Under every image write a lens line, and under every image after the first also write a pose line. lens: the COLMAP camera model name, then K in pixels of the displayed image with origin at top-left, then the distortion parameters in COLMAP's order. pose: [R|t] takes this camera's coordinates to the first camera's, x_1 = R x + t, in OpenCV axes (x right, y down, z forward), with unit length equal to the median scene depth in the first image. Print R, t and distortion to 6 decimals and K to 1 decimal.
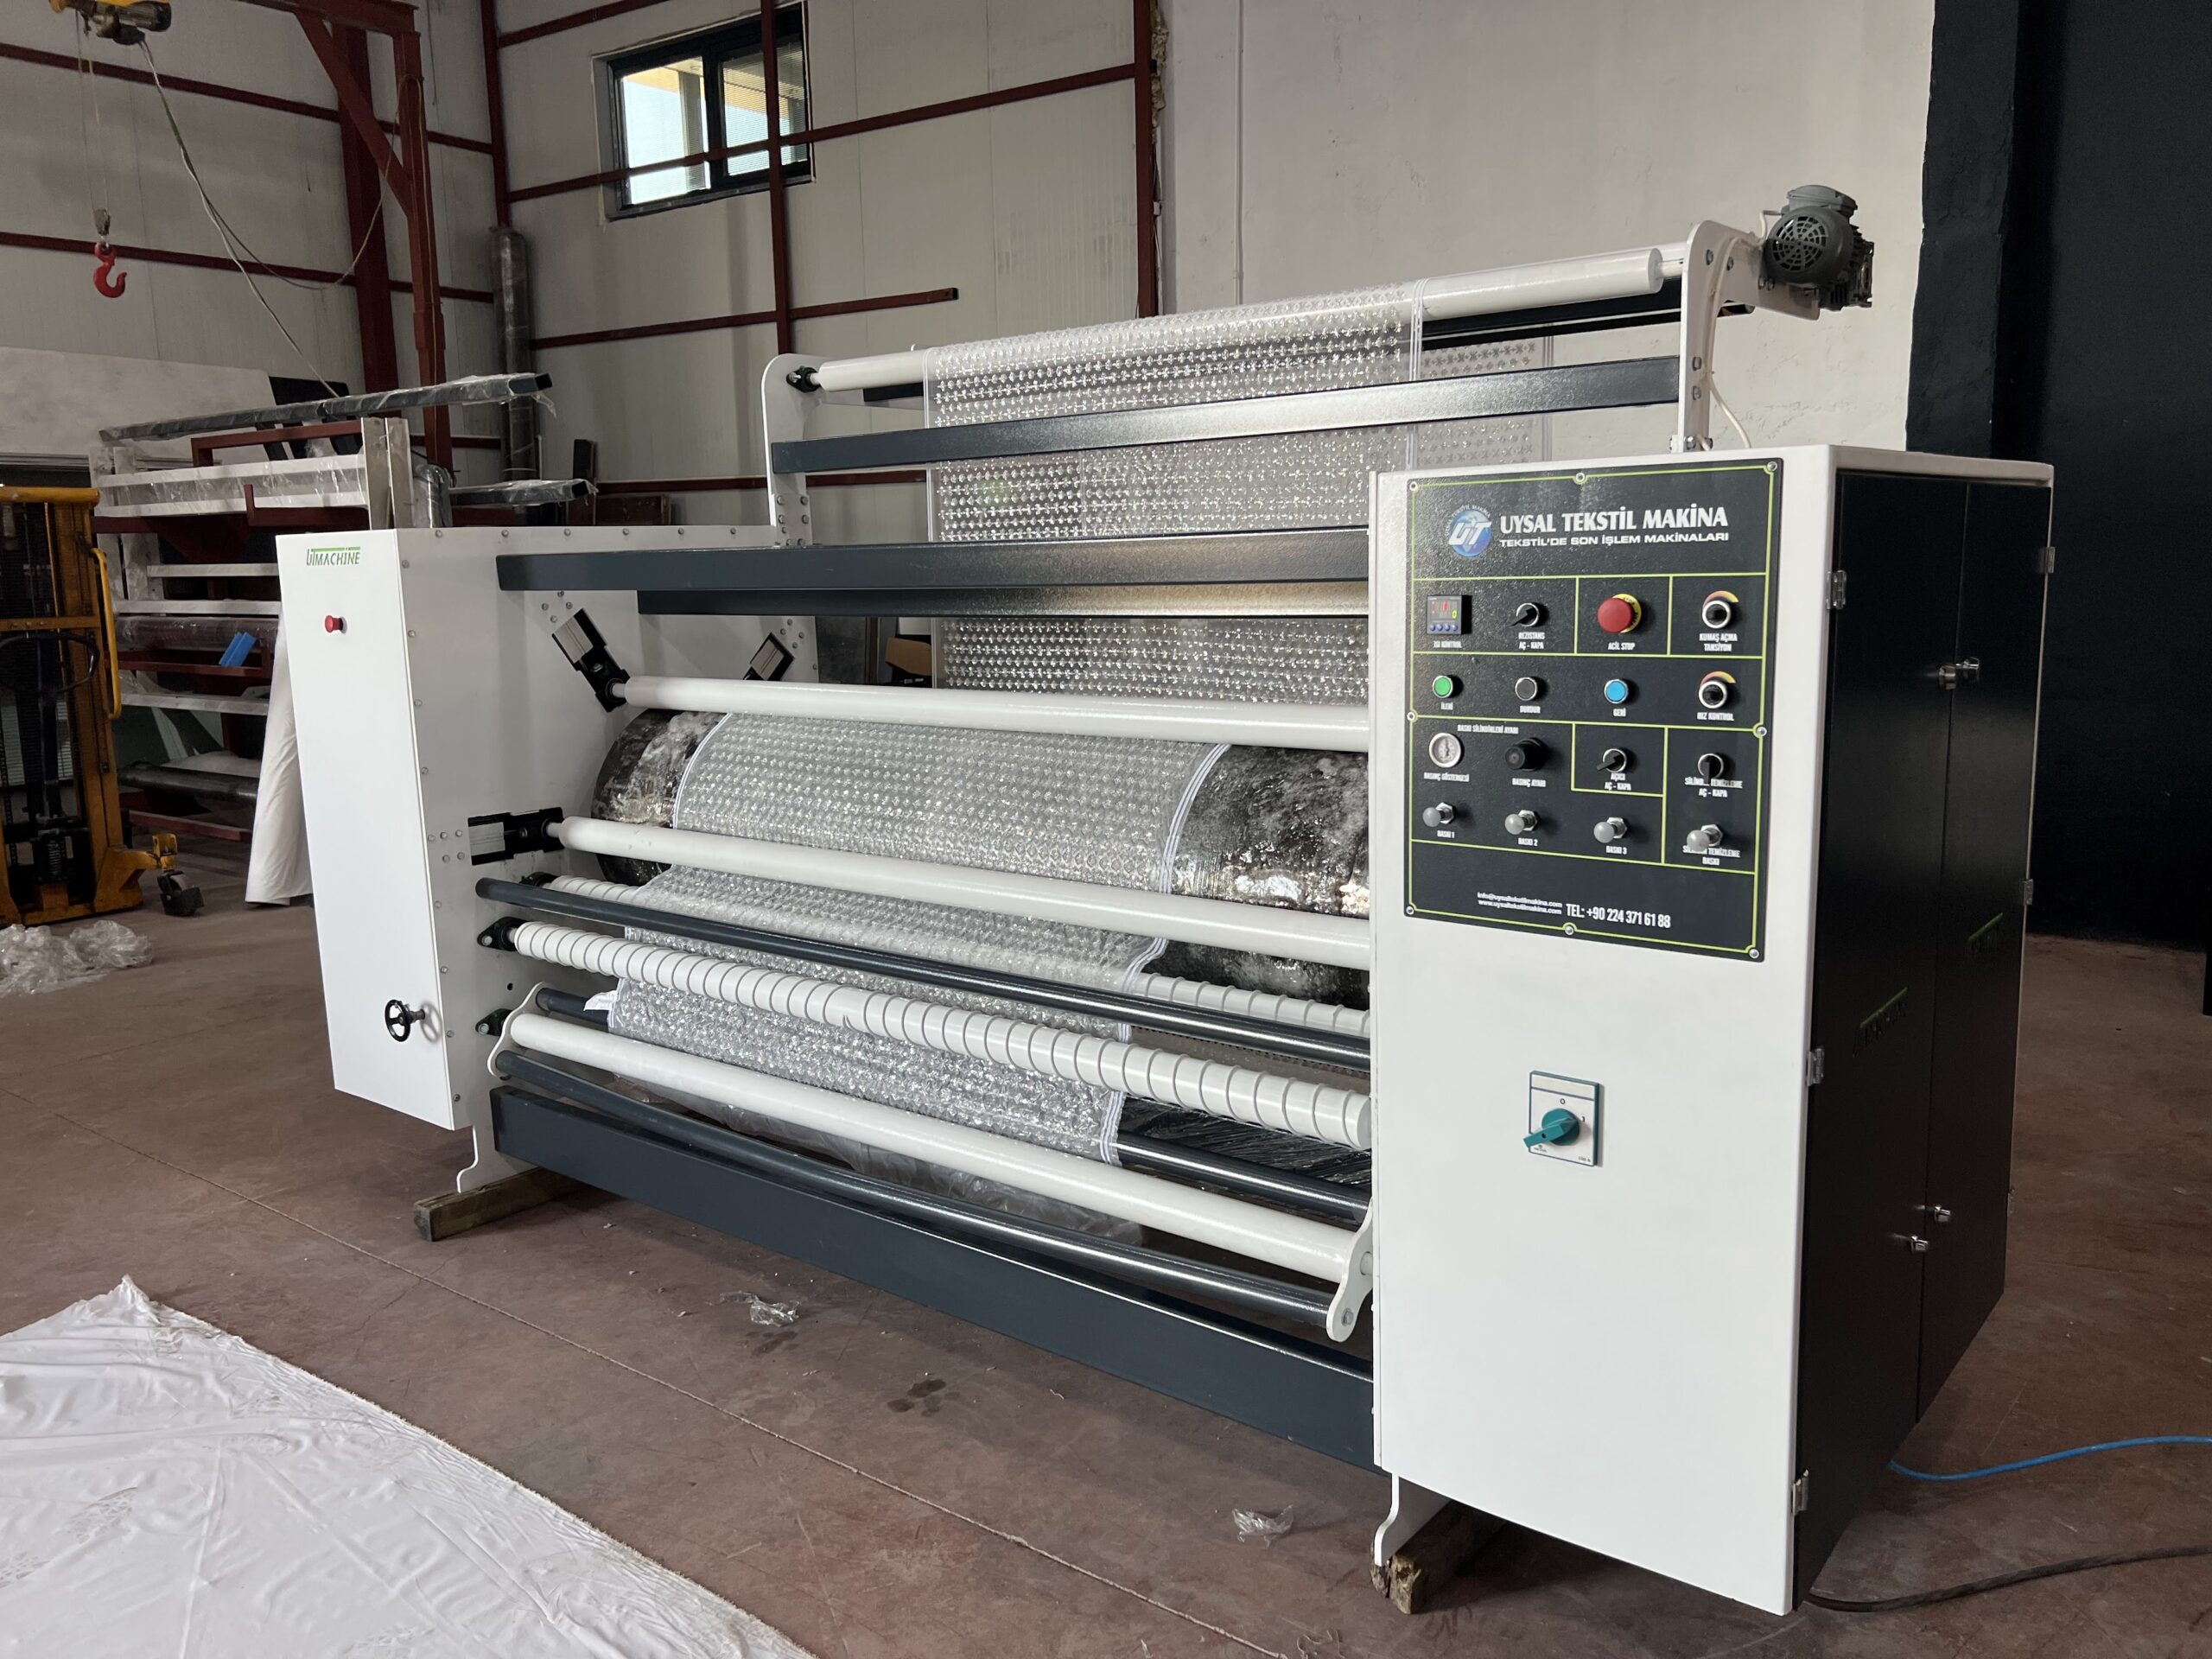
lens RADIAL K [[1705.4, 0, 1106.0], [0, 1705.4, 829.5], [0, 0, 1]] dist [0.019349, -0.003912]
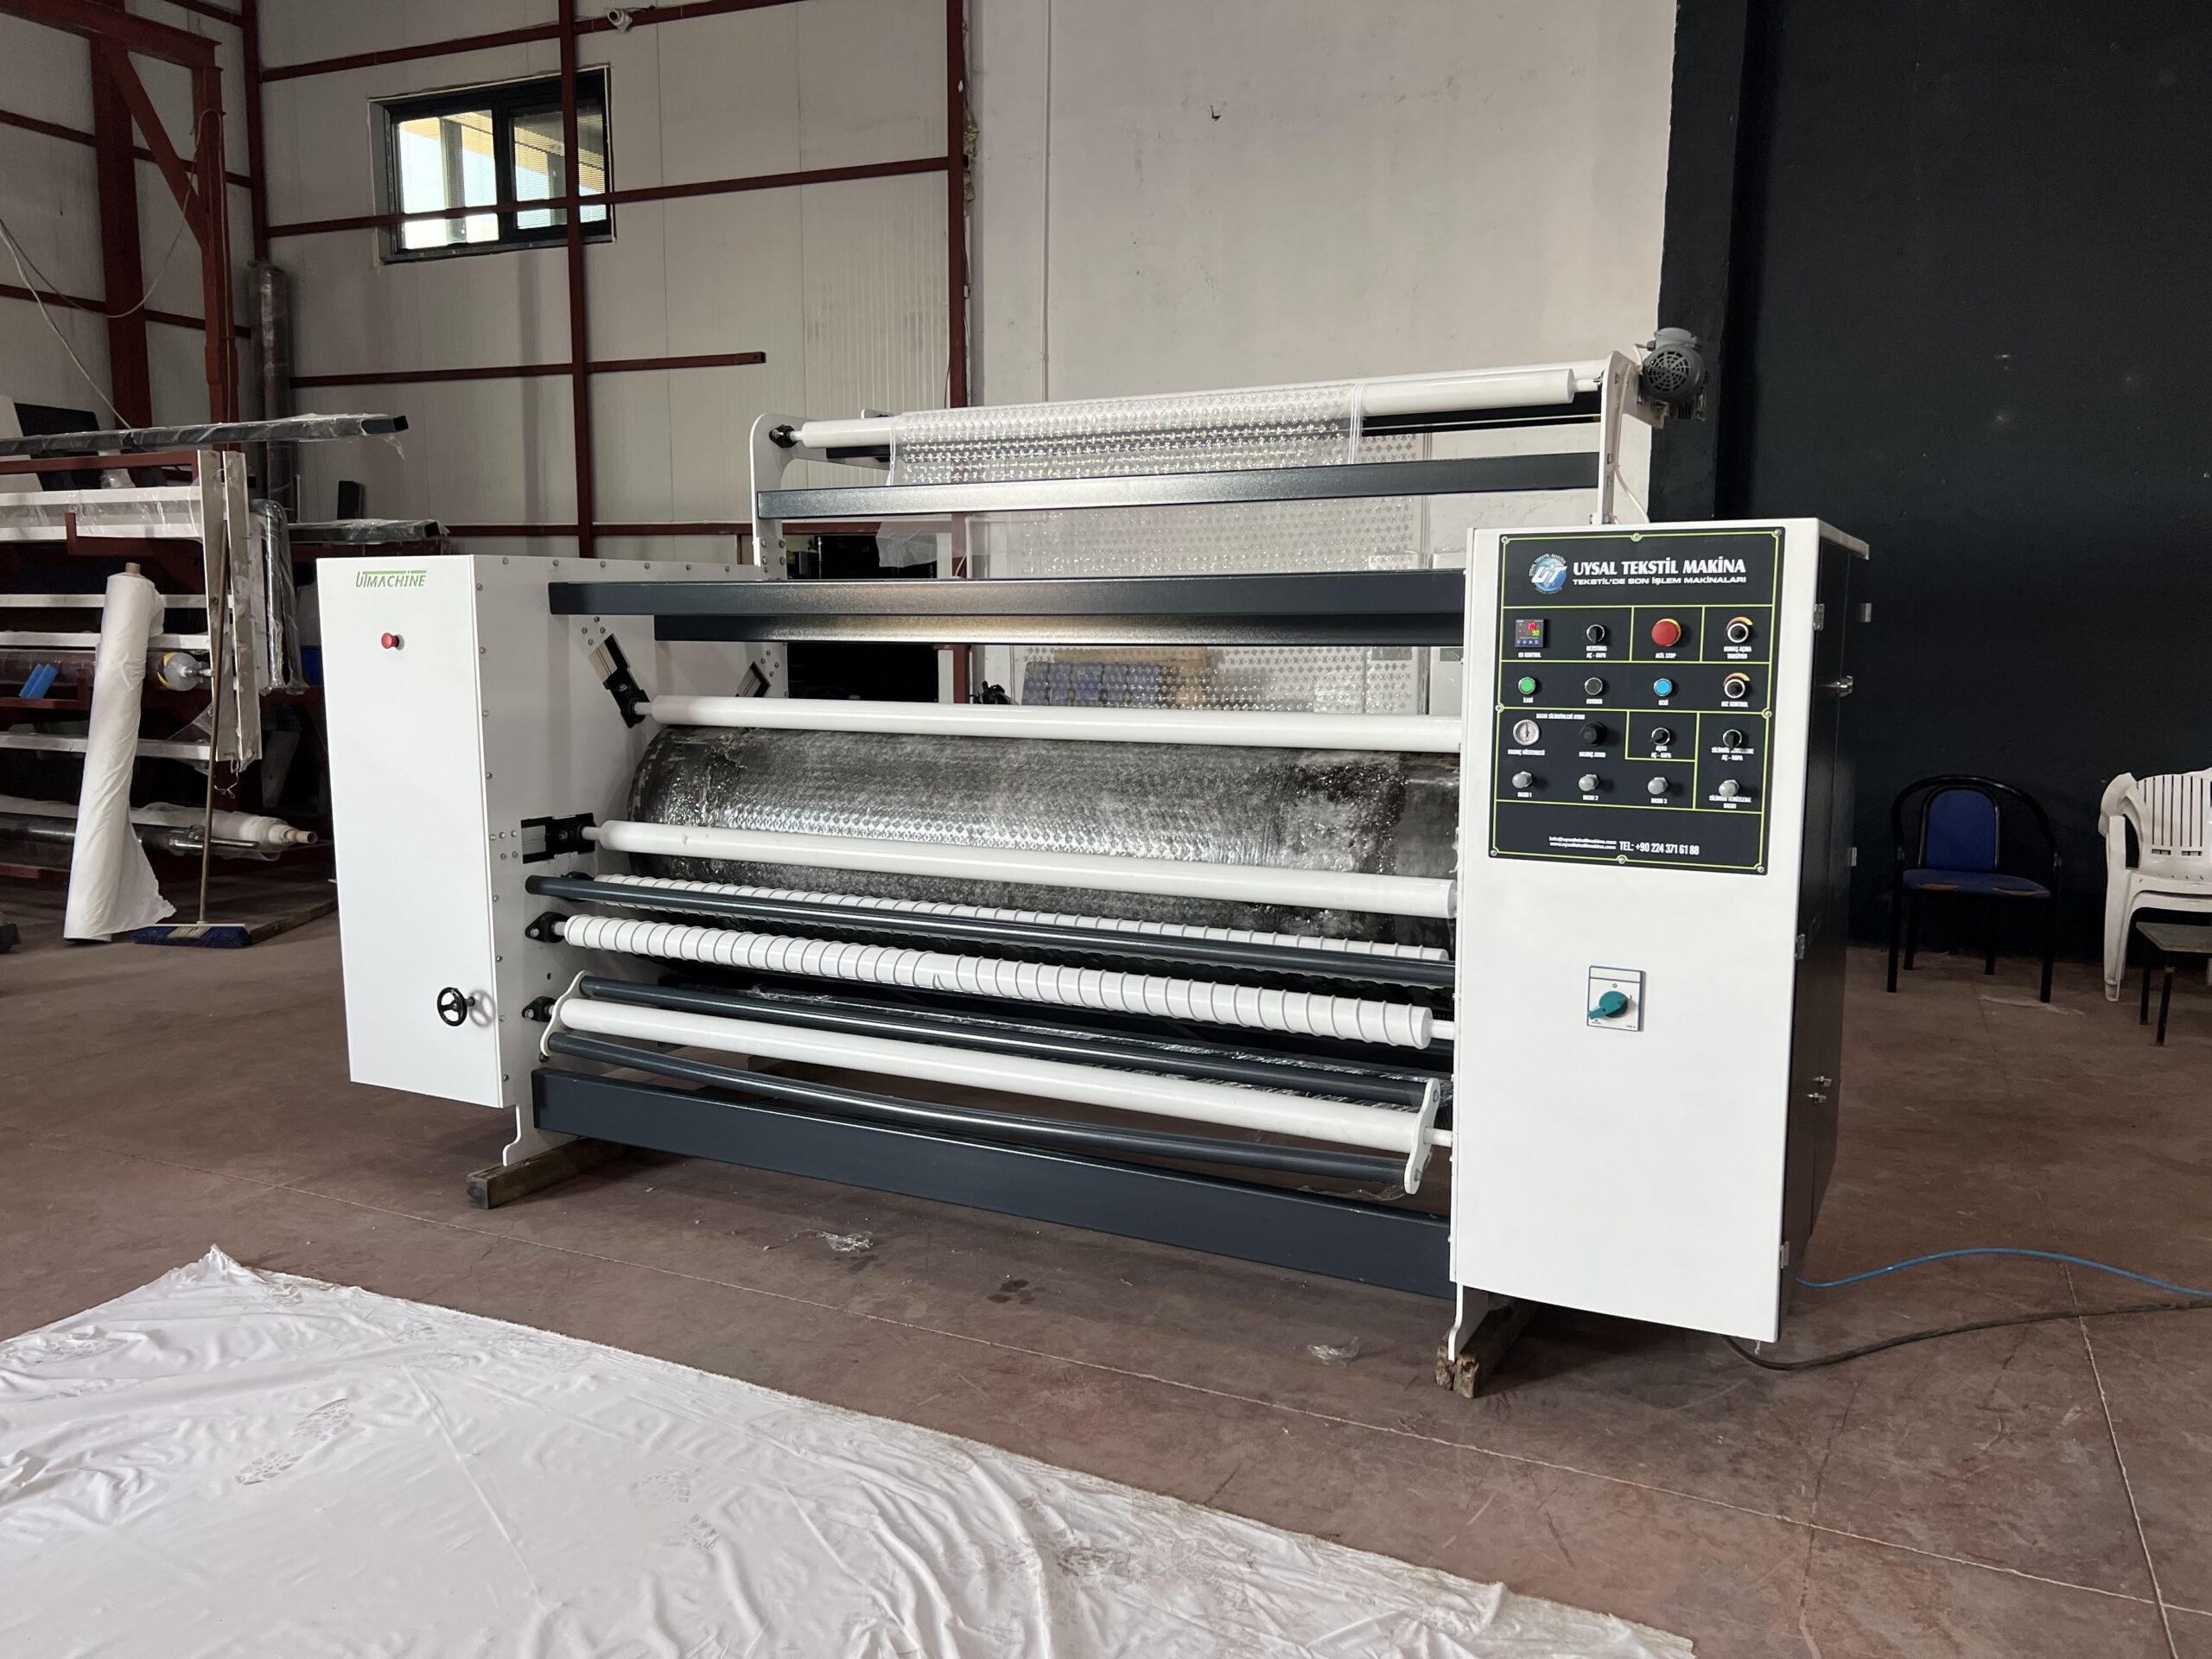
lens RADIAL K [[1706.9, 0, 1107.7], [0, 1706.9, 849.3], [0, 0, 1]] dist [0.038213, -0.038483]
pose [[0.979467, -0.002577, 0.201586, -0.233812], [0.008409, 0.999570, -0.028080, 0.047587], [-0.201427, 0.029199, 0.979068, -0.156716]]
